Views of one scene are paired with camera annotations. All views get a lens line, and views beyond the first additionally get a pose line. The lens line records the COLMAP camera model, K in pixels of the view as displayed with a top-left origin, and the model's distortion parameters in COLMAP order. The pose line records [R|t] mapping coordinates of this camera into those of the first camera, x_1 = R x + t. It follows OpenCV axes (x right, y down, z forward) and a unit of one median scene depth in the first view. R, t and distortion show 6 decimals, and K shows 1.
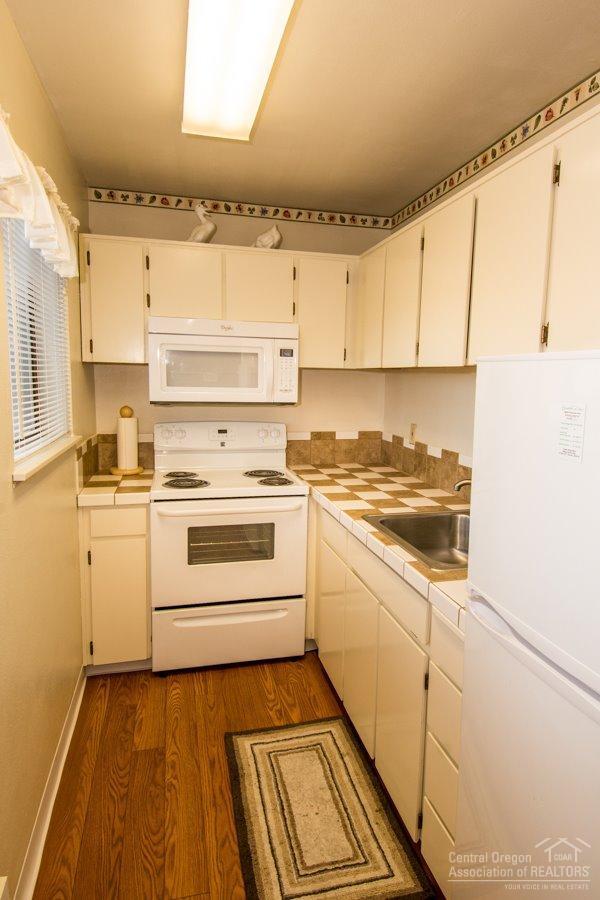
lens RADIAL K [[500.0, 0, 304.6], [0, 500.0, 442.5], [0, 0, 1]] dist [0.028883, 0.001657]
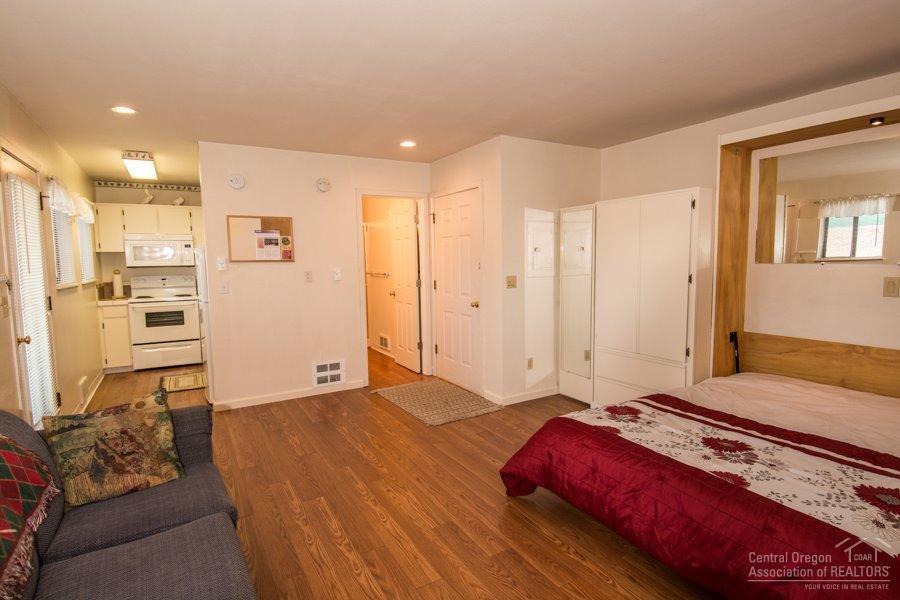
lens RADIAL K [[463.1, 0, 454.0], [0, 463.1, 300.5], [0, 0, 1]] dist [0.000389, -0.008978]
pose [[0.959092, -0.061687, 0.276293, 0.613788], [0.071282, 0.997148, -0.024810, 0.260578], [-0.273974, 0.043490, 0.960753, -1.669144]]
